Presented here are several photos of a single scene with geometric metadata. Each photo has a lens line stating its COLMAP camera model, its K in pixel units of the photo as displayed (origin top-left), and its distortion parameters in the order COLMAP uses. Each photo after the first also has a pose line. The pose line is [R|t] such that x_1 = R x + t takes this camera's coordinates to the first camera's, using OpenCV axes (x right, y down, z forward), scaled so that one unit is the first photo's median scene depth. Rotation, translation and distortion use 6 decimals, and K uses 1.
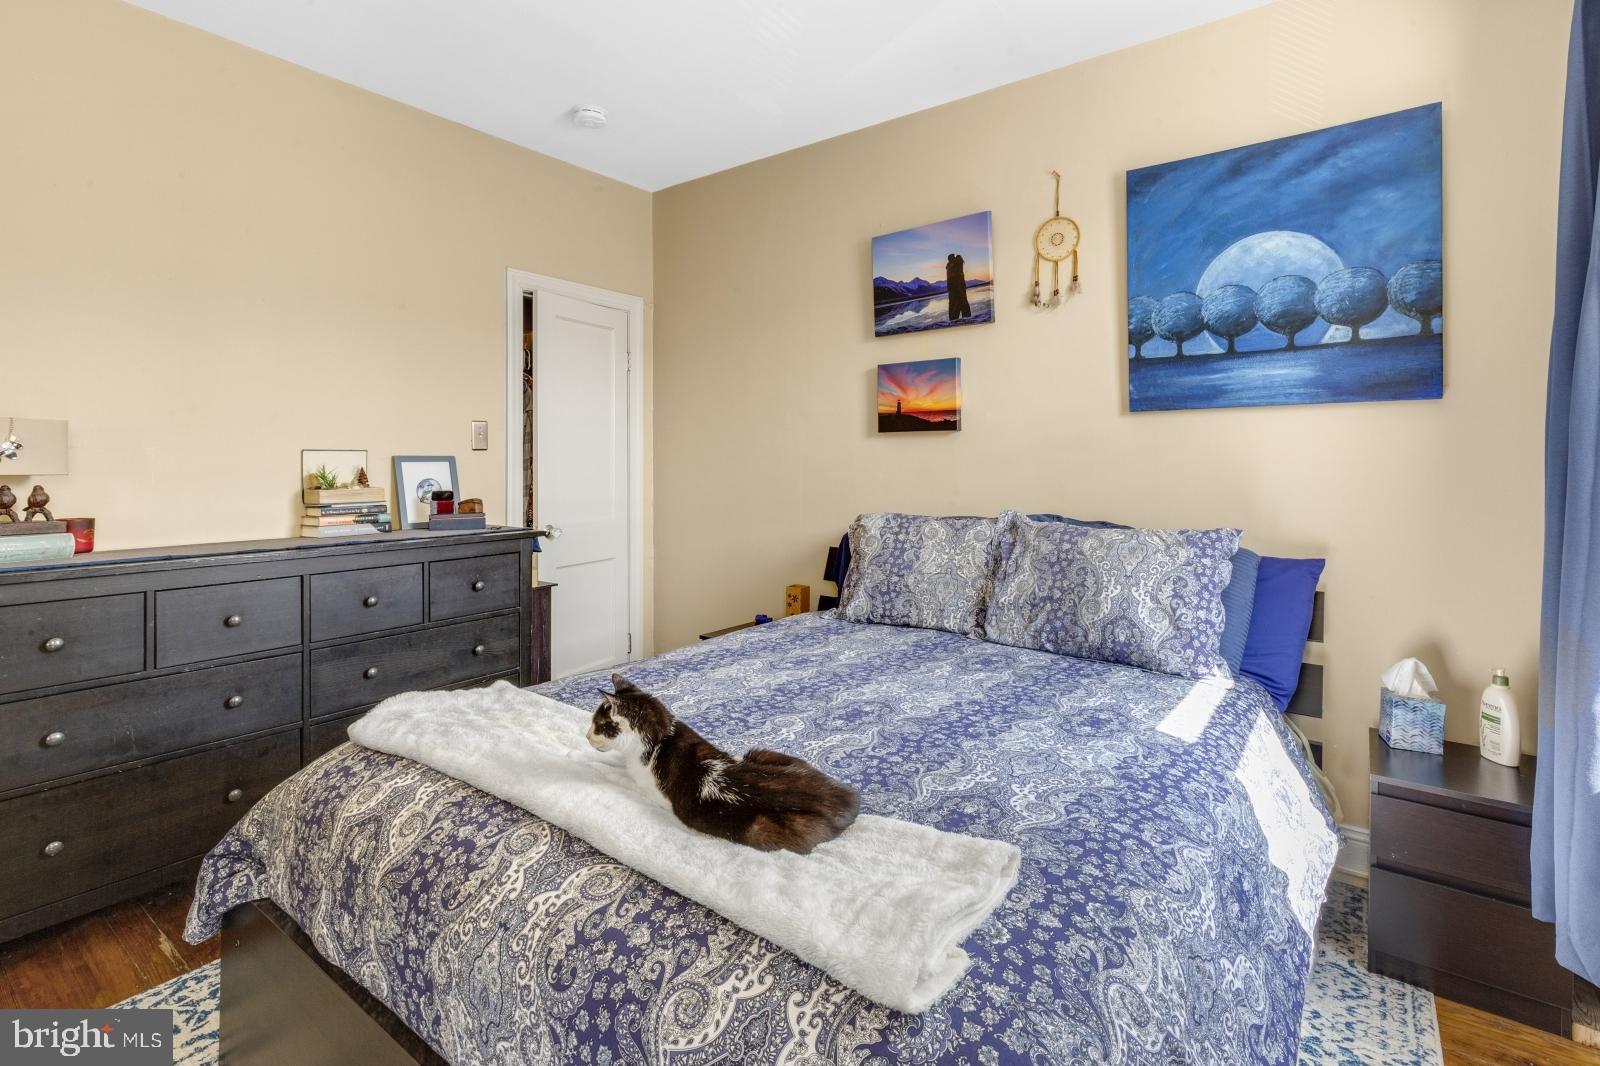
lens RADIAL K [[756.2, 0, 805.9], [0, 756.2, 472.8], [0, 0, 1]] dist [0.003726, -0.001918]
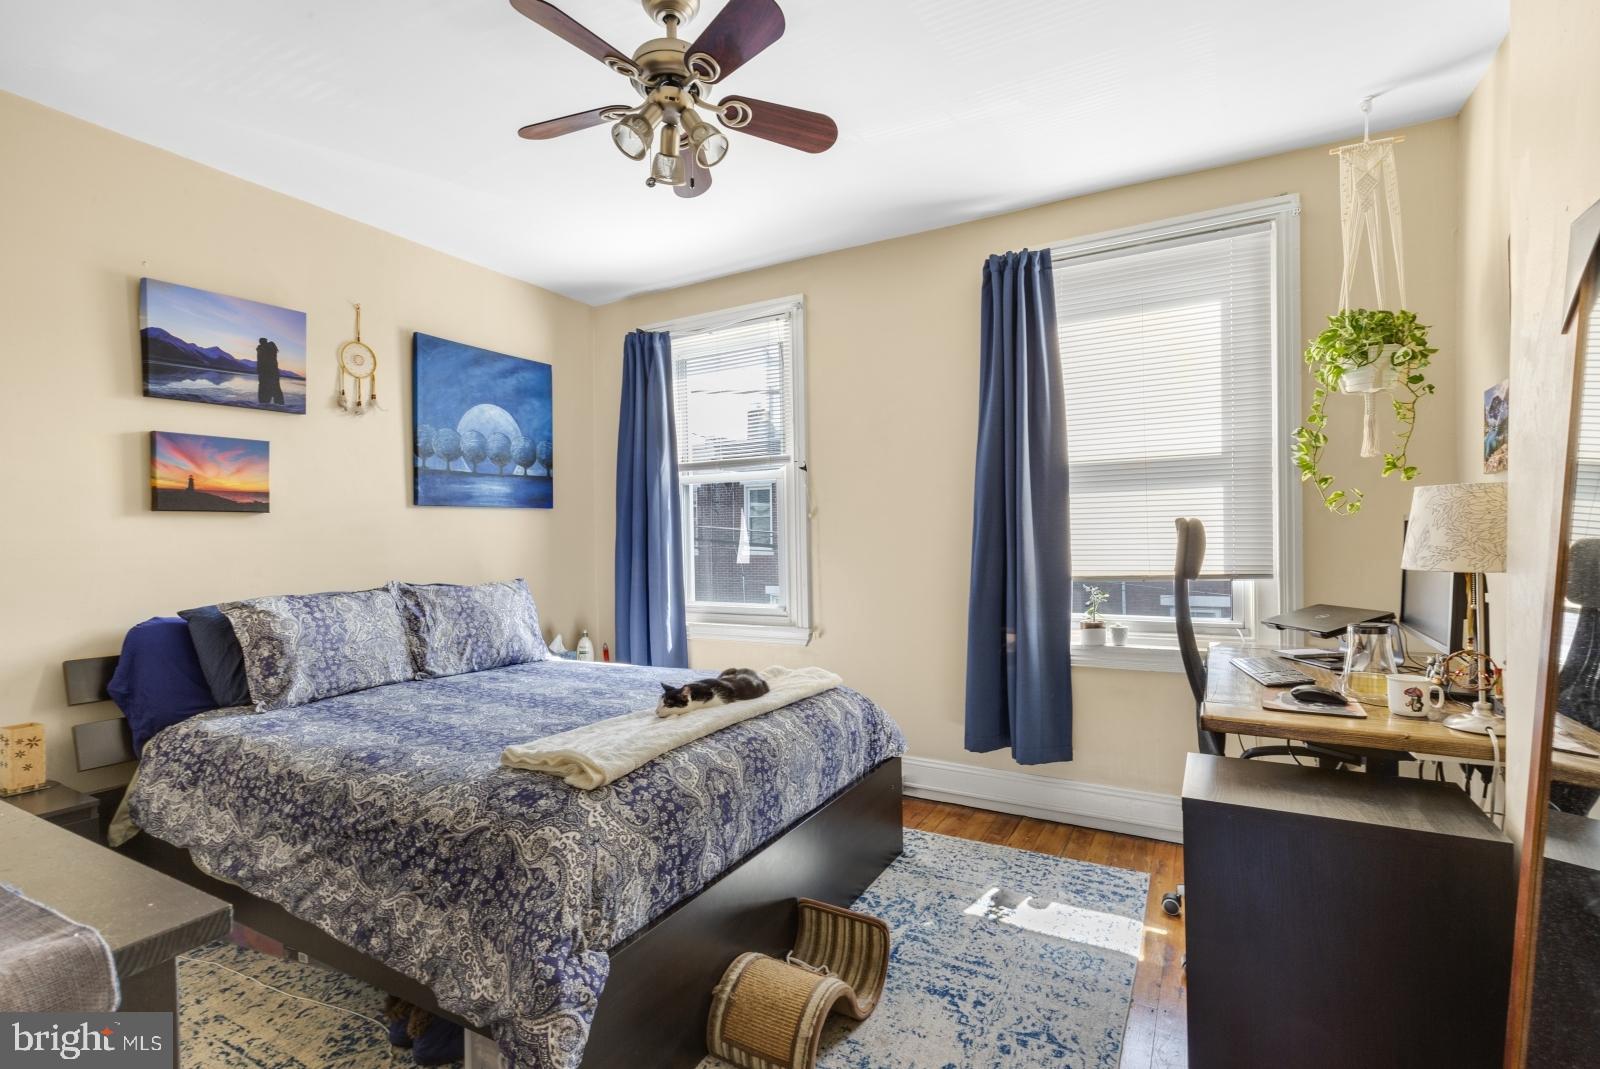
lens RADIAL K [[756.2, 0, 796.8], [0, 756.2, 551.5], [0, 0, 1]] dist [0.003726, -0.001918]
pose [[-0.138098, -0.021484, 0.990185, -1.139116], [0.025528, 0.999355, 0.025243, -0.014146], [-0.990089, 0.028763, -0.137461, 0.550775]]
